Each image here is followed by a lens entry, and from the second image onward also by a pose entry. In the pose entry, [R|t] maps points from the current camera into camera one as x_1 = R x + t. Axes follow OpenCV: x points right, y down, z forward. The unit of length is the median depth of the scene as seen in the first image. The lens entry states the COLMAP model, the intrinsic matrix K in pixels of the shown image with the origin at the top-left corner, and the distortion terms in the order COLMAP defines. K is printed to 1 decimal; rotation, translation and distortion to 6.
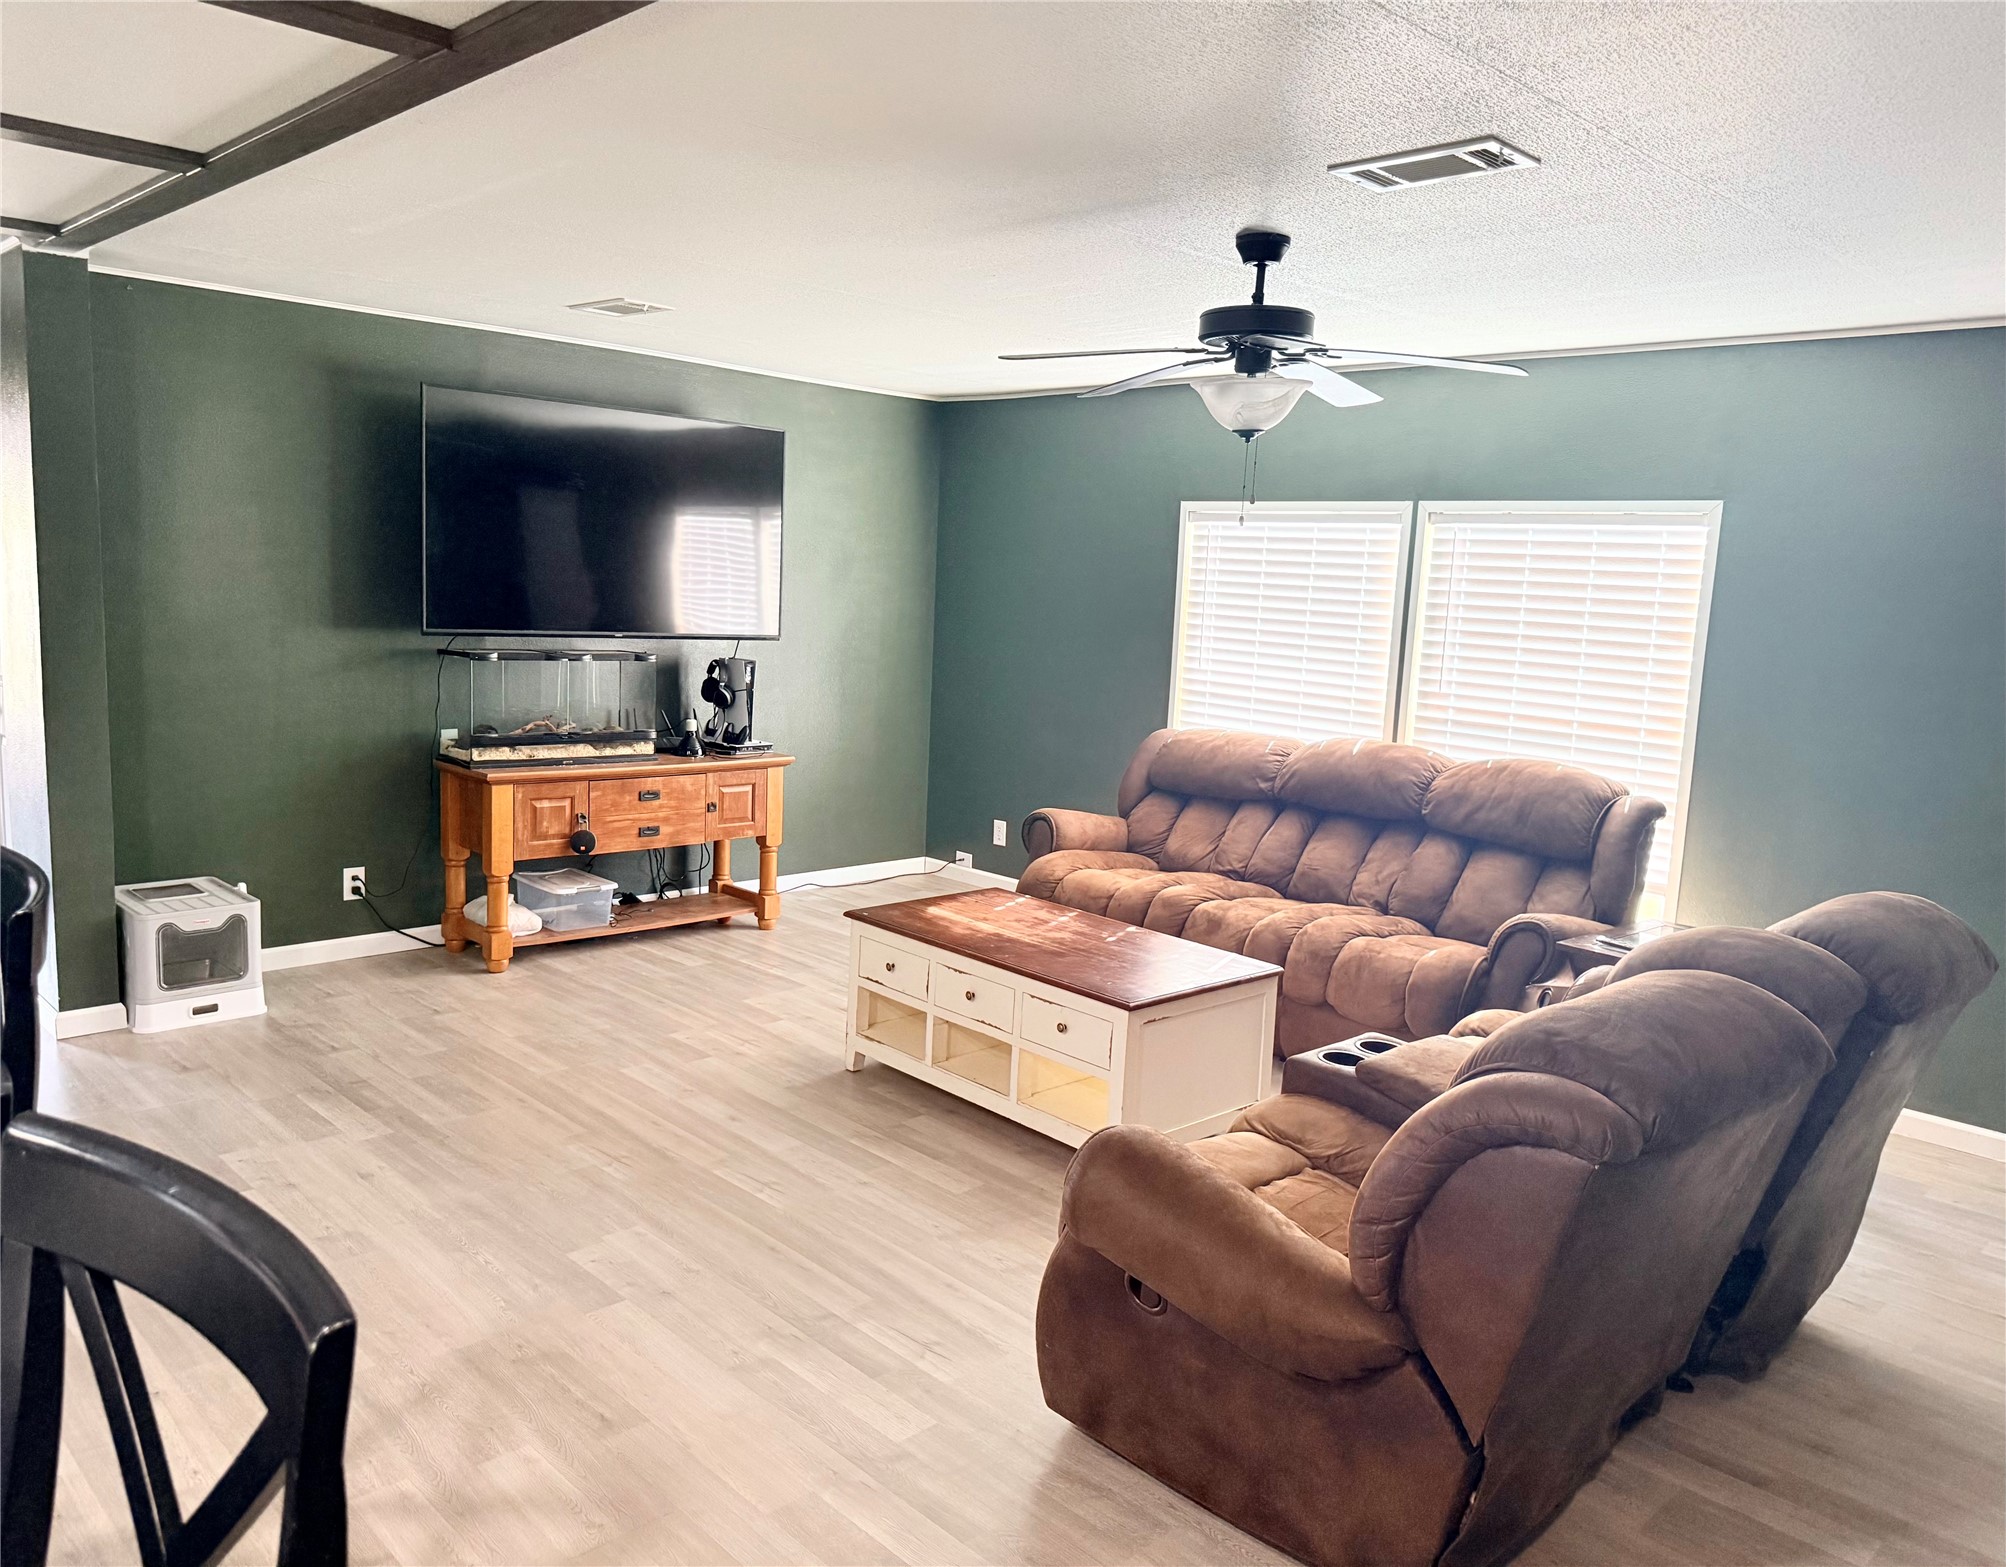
lens RADIAL K [[1527.4, 0, 1003.0], [0, 1527.4, 783.5], [0, 0, 1]] dist [0.069154, -0.001616]
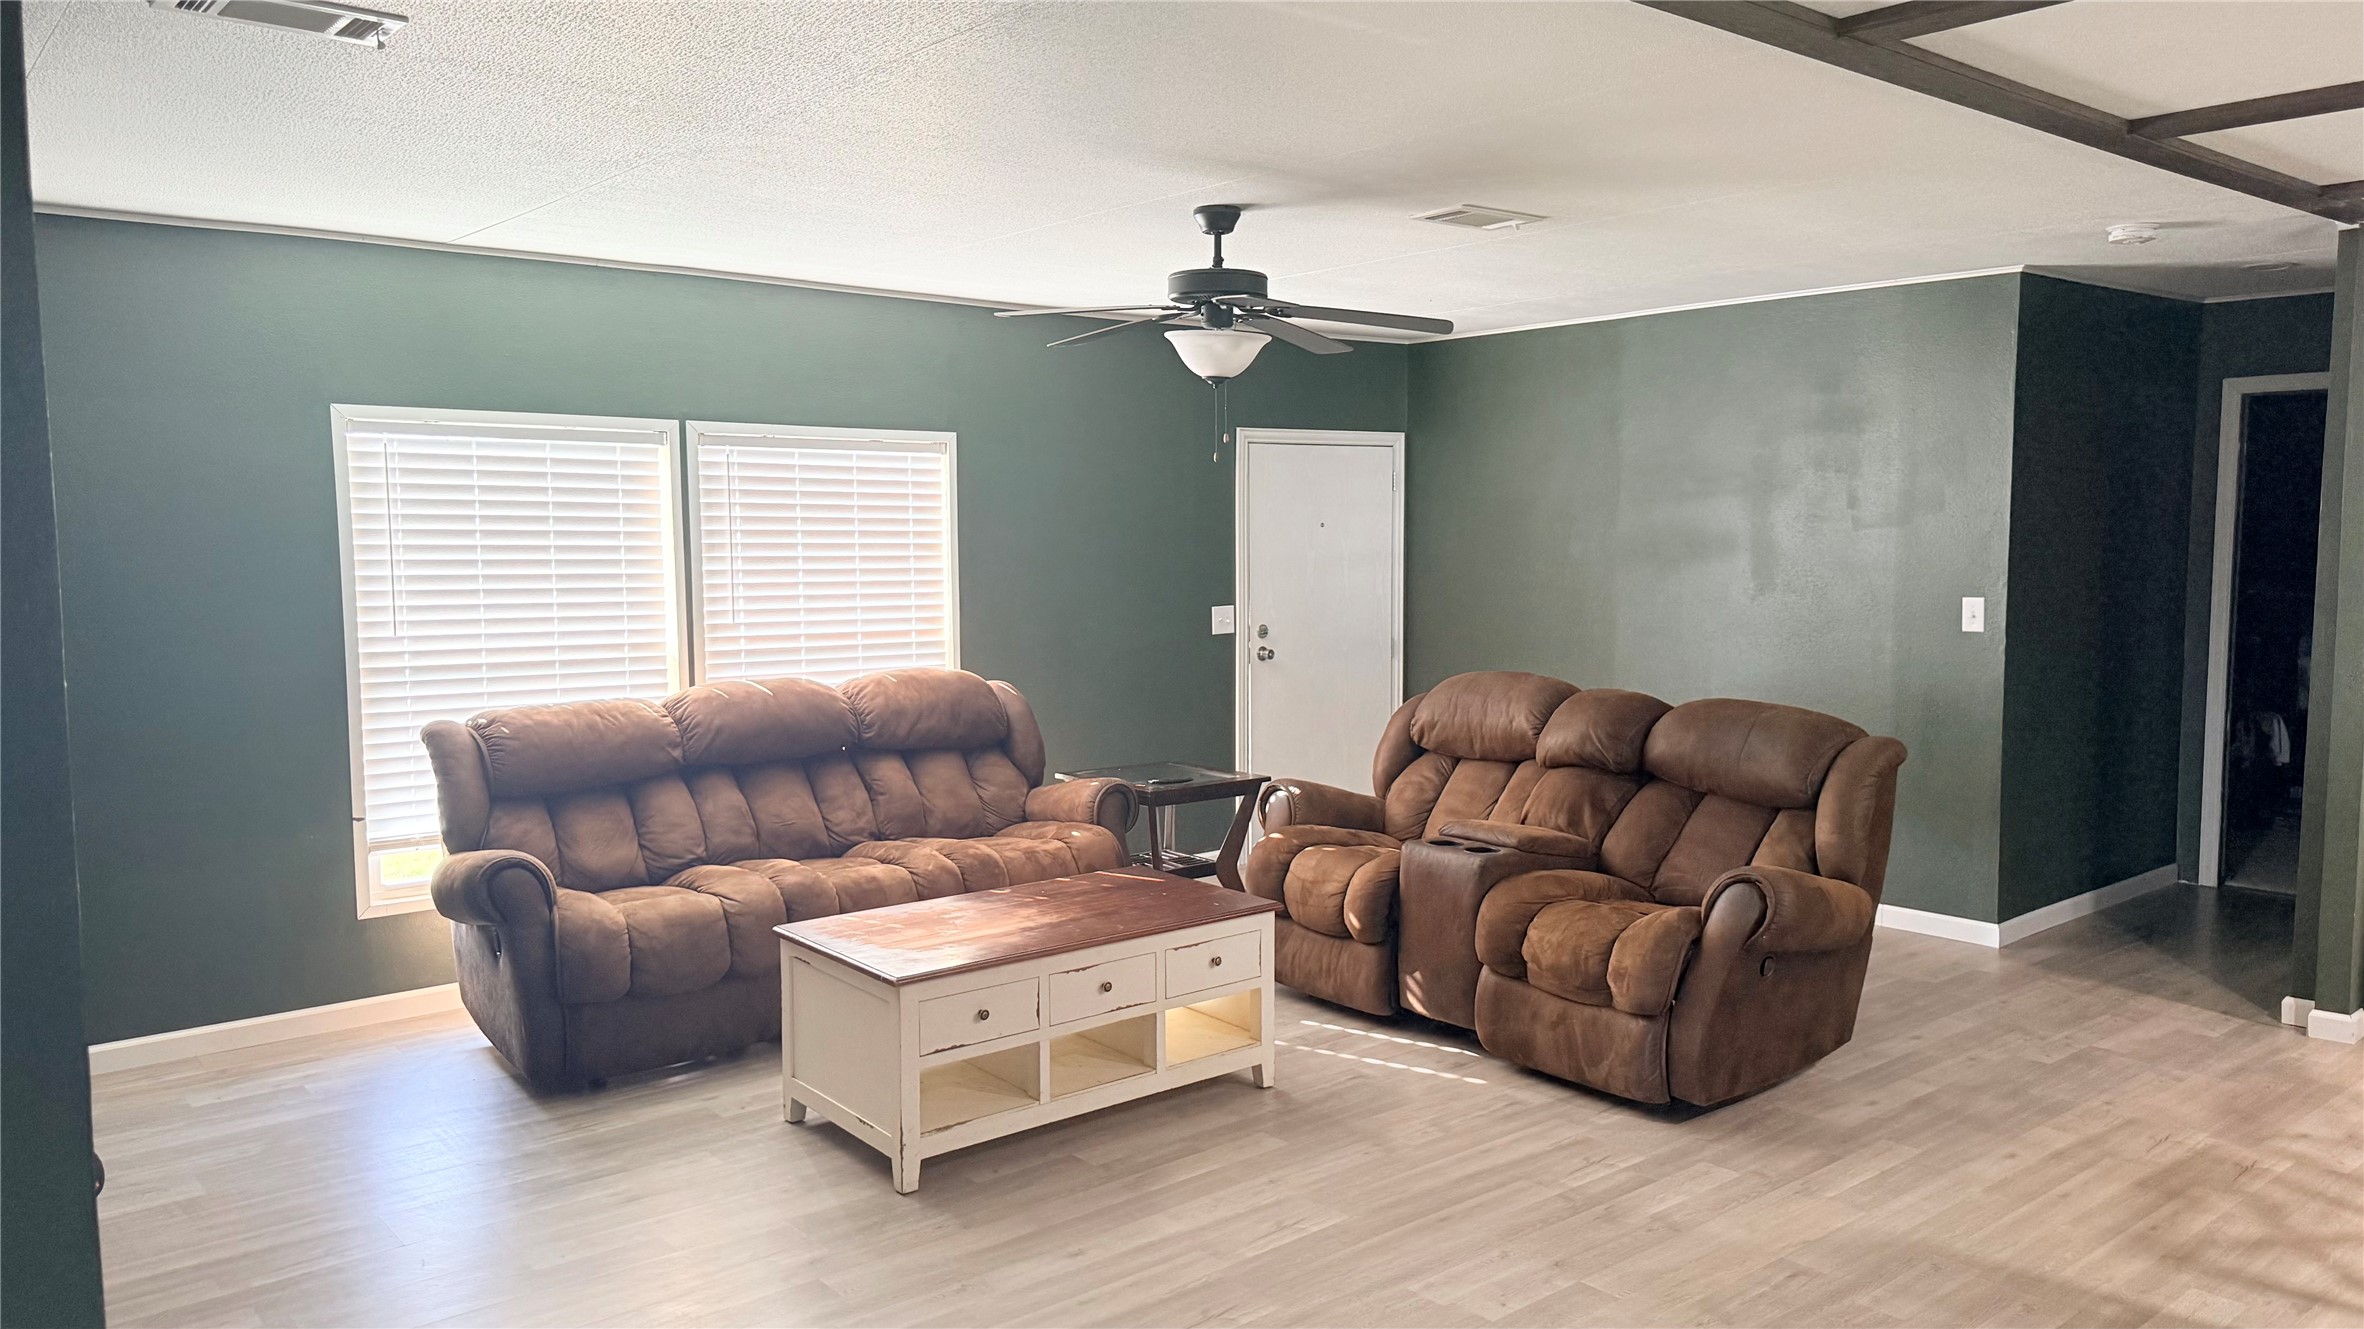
lens RADIAL K [[1692.1, 0, 1182.0], [0, 1692.1, 664.5], [0, 0, 1]] dist [0.116544, -0.161074]
pose [[0.049548, -0.128471, 0.990475, -0.892867], [0.143637, 0.982300, 0.120226, -0.144964], [-0.988389, 0.136311, 0.067124, 0.793047]]
